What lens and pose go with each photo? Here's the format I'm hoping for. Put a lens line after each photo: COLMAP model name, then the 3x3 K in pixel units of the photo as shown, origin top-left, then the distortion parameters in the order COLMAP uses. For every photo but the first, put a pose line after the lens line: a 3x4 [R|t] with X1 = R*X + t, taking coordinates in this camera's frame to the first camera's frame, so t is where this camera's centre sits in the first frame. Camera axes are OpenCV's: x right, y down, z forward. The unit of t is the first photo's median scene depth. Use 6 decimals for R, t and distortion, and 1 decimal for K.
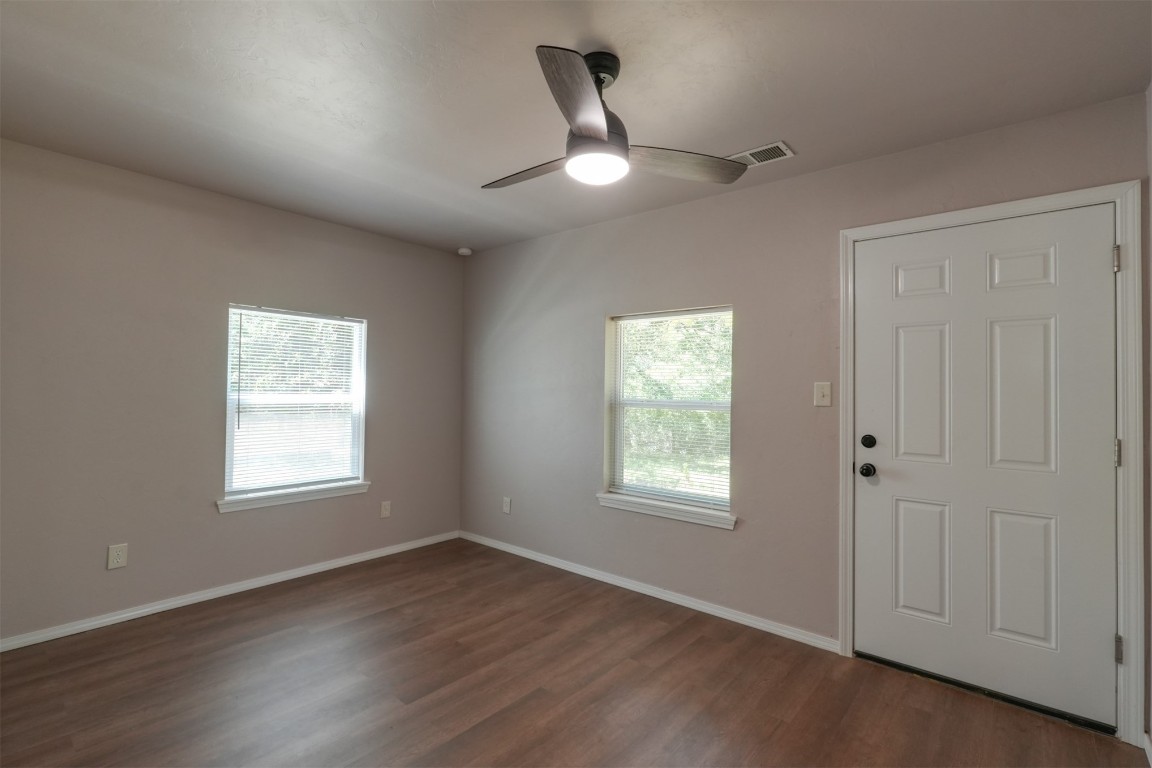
lens RADIAL K [[524.8, 0, 577.6], [0, 524.8, 381.4], [0, 0, 1]] dist [-0.002719, -0.000297]
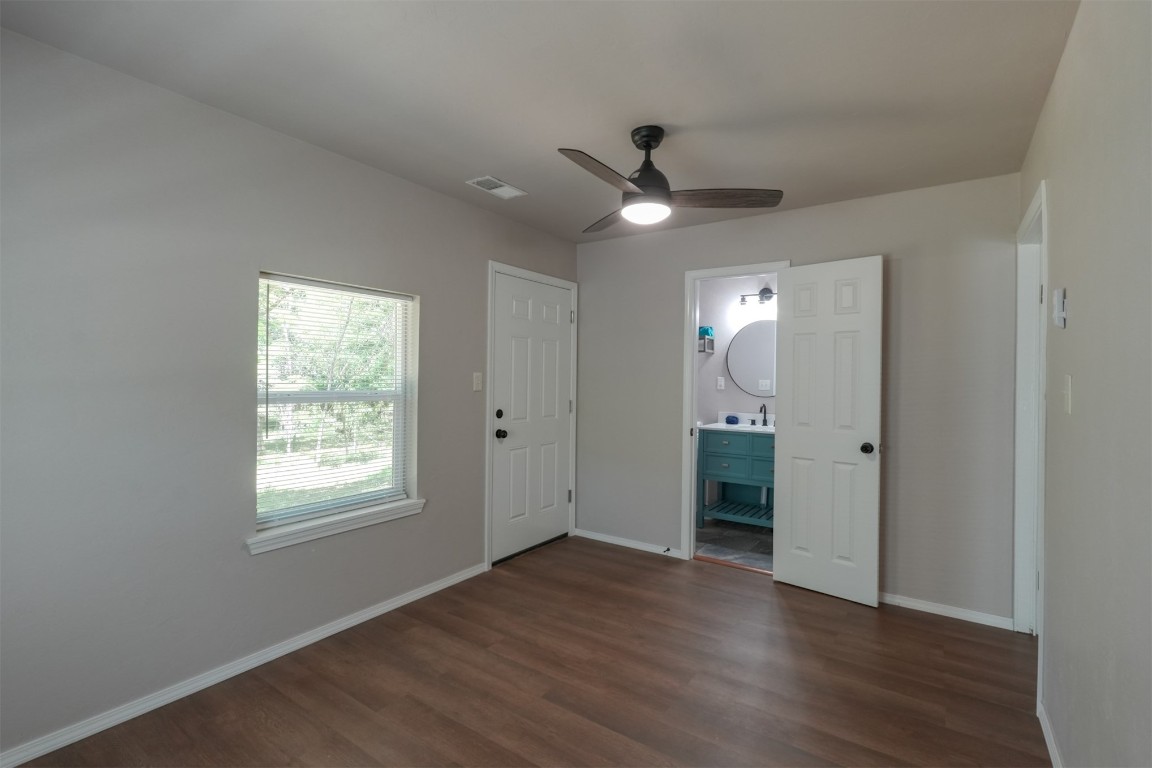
lens RADIAL K [[524.8, 0, 577.6], [0, 524.8, 381.4], [0, 0, 1]] dist [-0.002719, -0.000297]
pose [[-0.092044, -0.017591, 0.995600, -0.876599], [-0.025739, 0.999552, 0.015281, -0.002757], [-0.995422, -0.024219, -0.092456, 0.898682]]
